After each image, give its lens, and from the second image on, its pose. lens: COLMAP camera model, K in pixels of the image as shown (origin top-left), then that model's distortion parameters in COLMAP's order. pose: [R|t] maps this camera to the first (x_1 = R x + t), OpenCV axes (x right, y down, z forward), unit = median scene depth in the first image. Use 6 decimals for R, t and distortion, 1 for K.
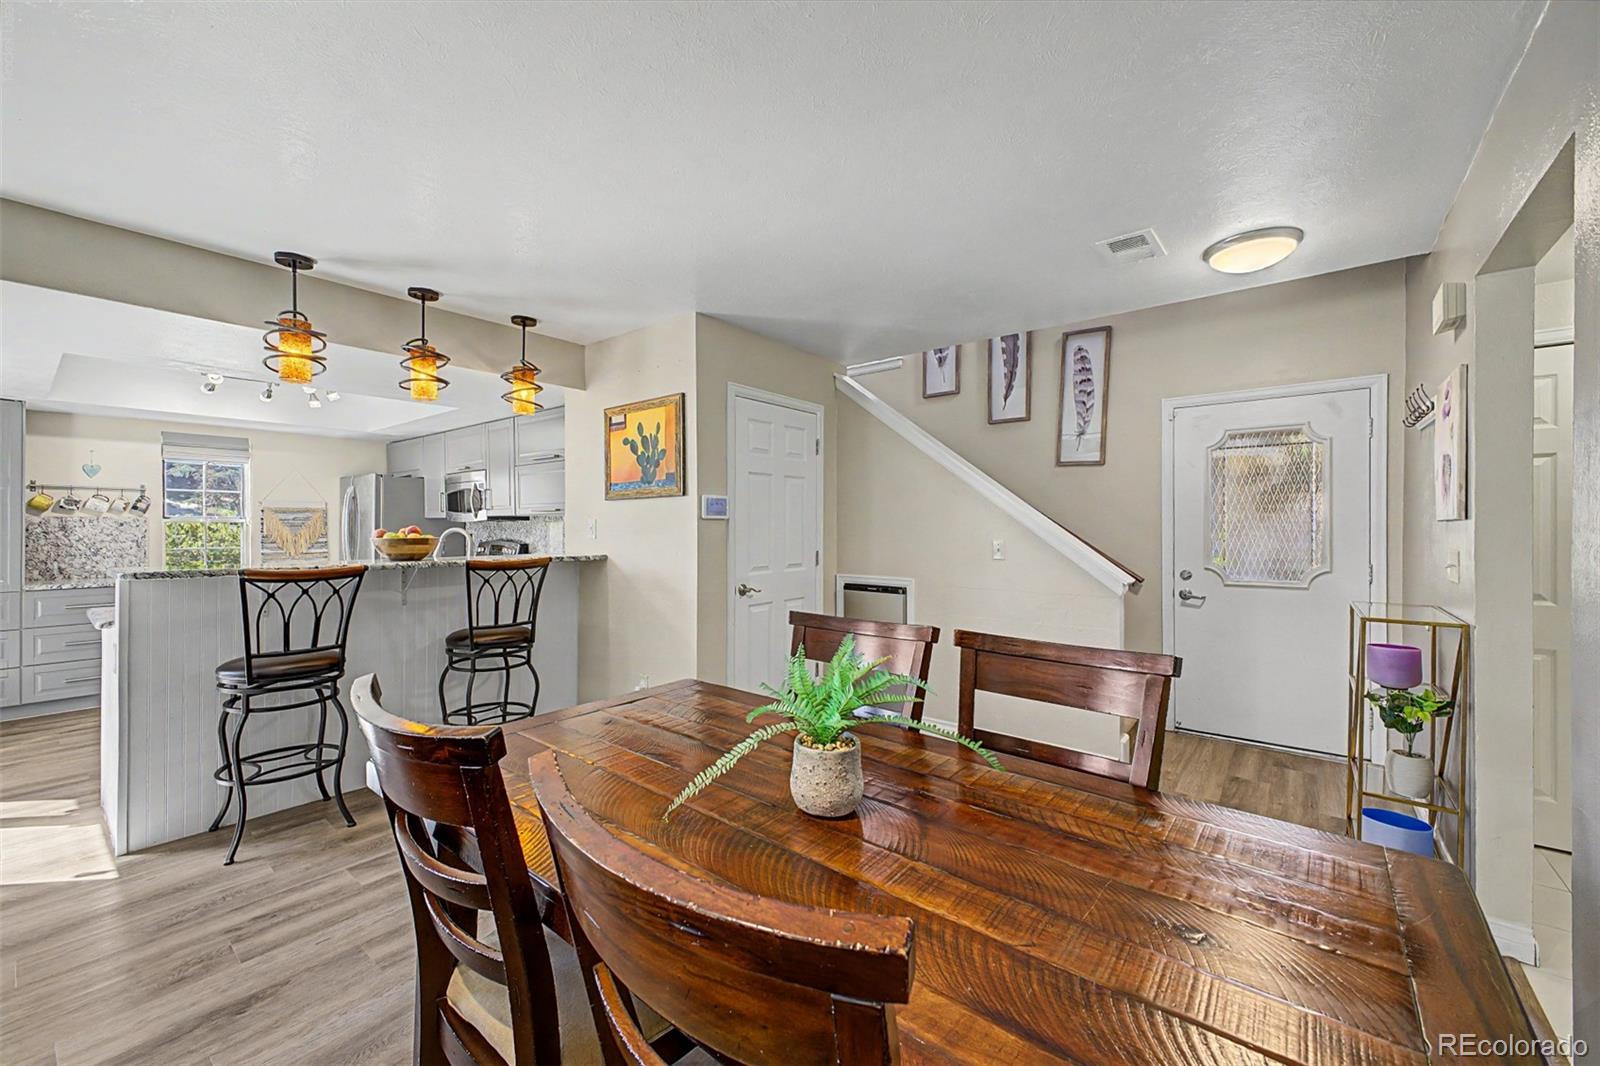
lens RADIAL K [[626.2, 0, 807.4], [0, 626.2, 532.7], [0, 0, 1]] dist [0.013330, -0.002291]
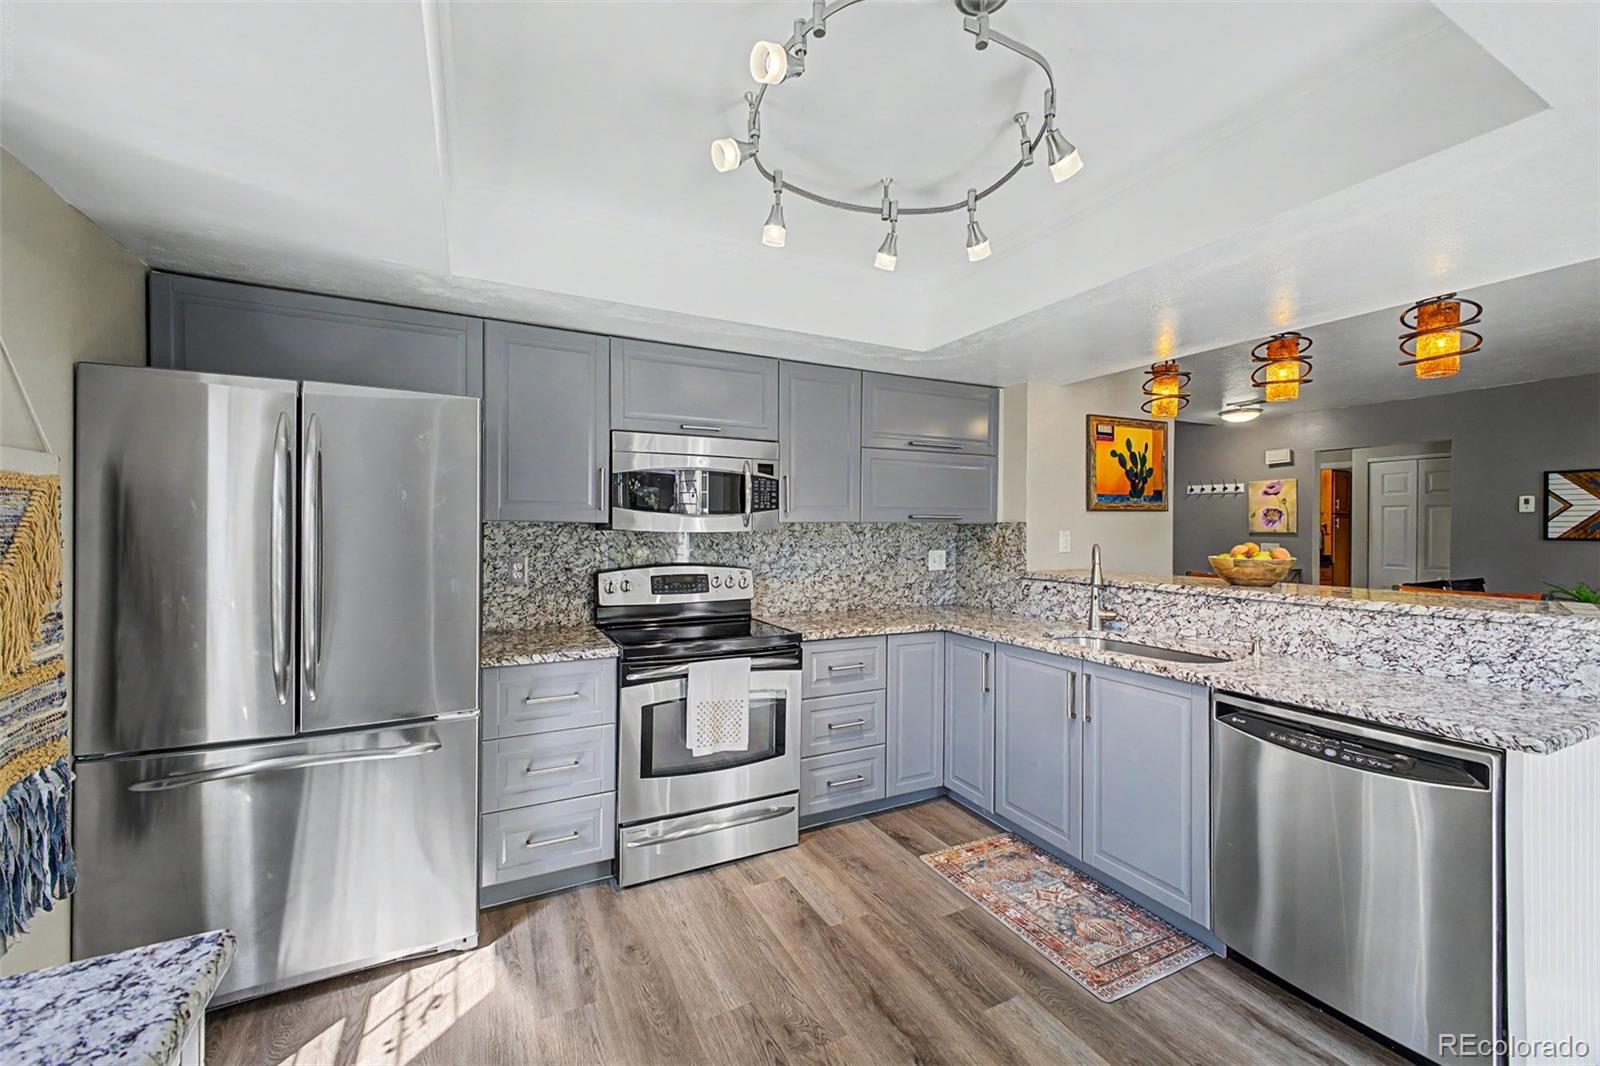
lens RADIAL K [[626.2, 0, 797.5], [0, 626.2, 531.2], [0, 0, 1]] dist [0.013330, -0.002291]
pose [[0.416378, -0.007131, 0.909164, -1.218208], [0.006006, 0.999969, 0.005092, -0.025305], [-0.909172, 0.003341, 0.416408, 0.897874]]
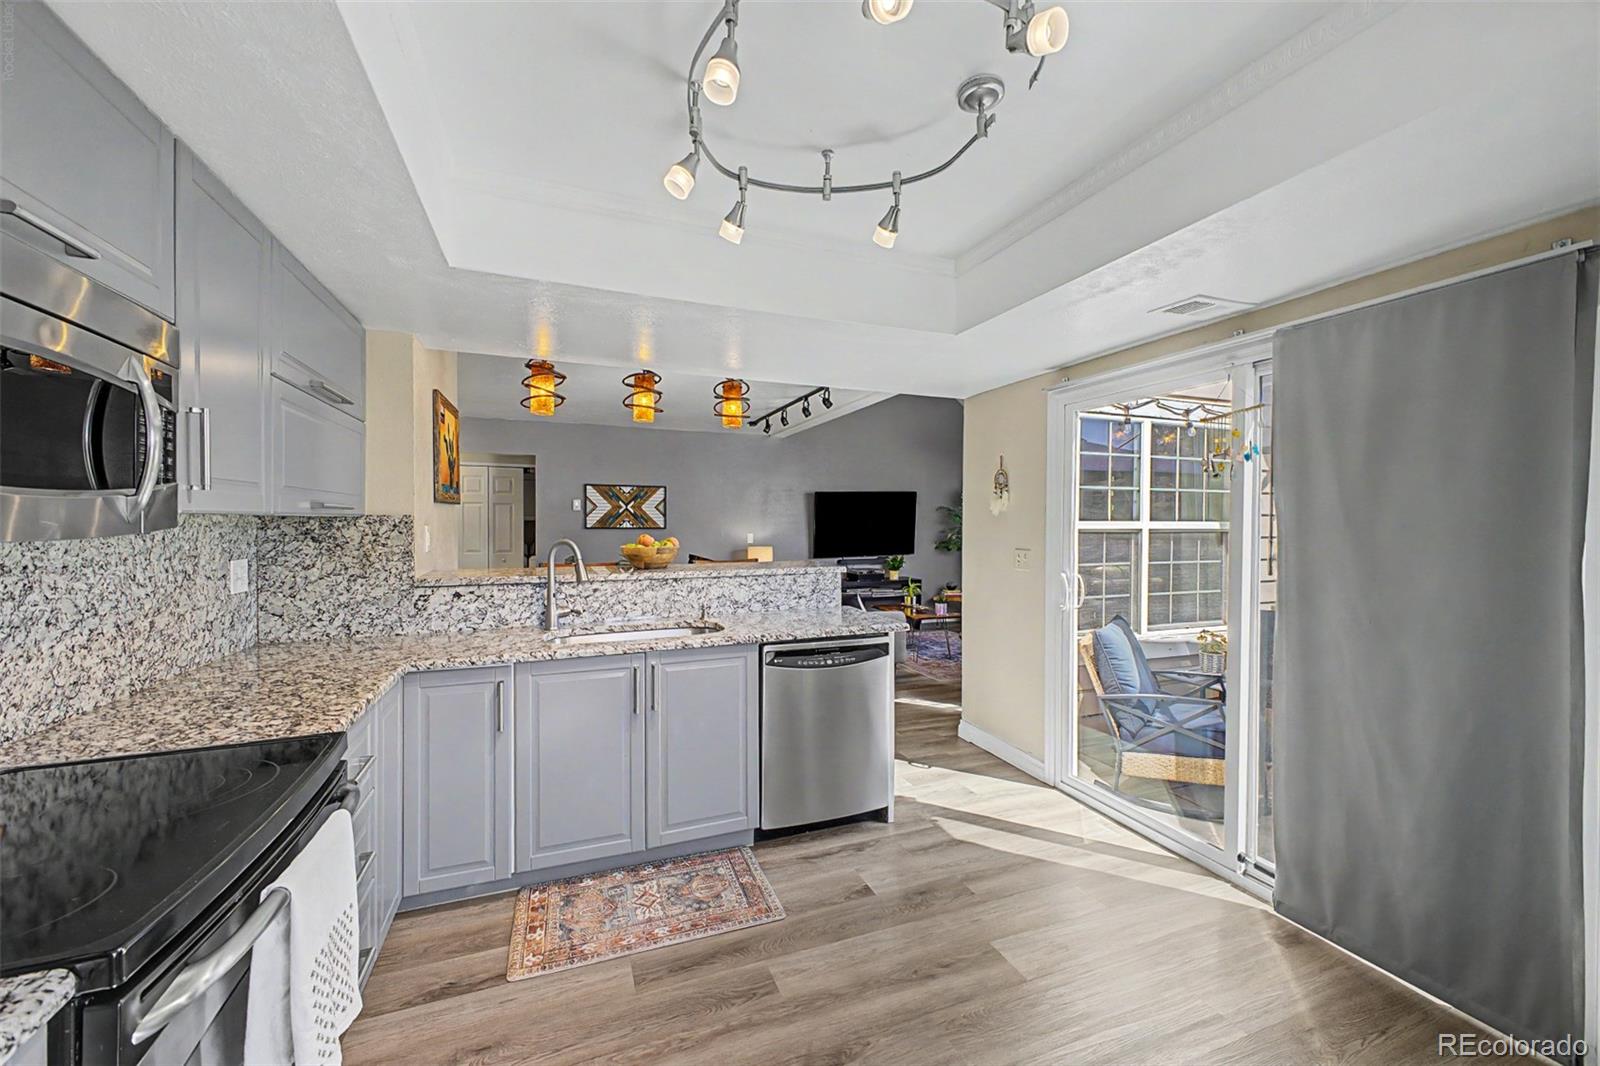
lens RADIAL K [[626.2, 0, 797.8], [0, 626.2, 527.5], [0, 0, 1]] dist [0.013330, -0.002291]
pose [[-0.860399, -0.007694, 0.509563, -1.016907], [0.001962, 0.999829, 0.018409, -0.029718], [-0.509617, 0.016839, -0.860237, 1.307858]]
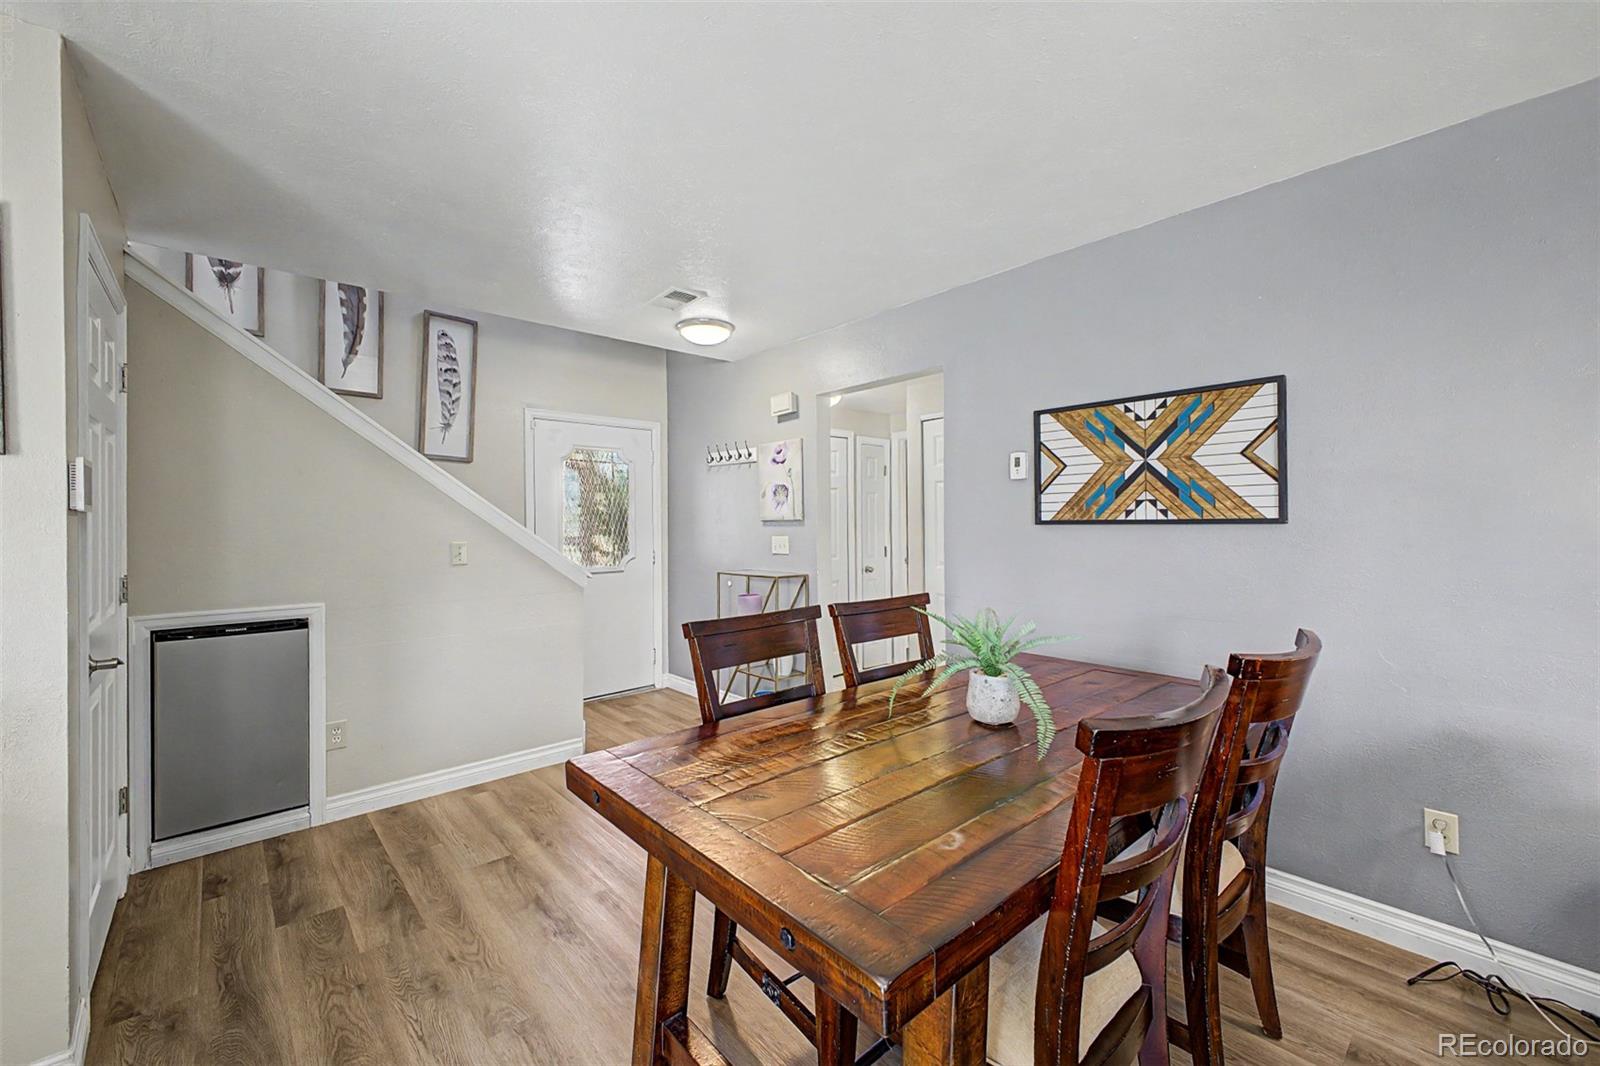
lens RADIAL K [[626.2, 0, 811.8], [0, 626.2, 522.8], [0, 0, 1]] dist [0.013330, -0.002291]
pose [[0.158966, -0.000837, 0.987284, -0.396527], [0.020182, 0.999793, -0.002402, -0.002360], [-0.987078, 0.020307, 0.158950, 0.327914]]
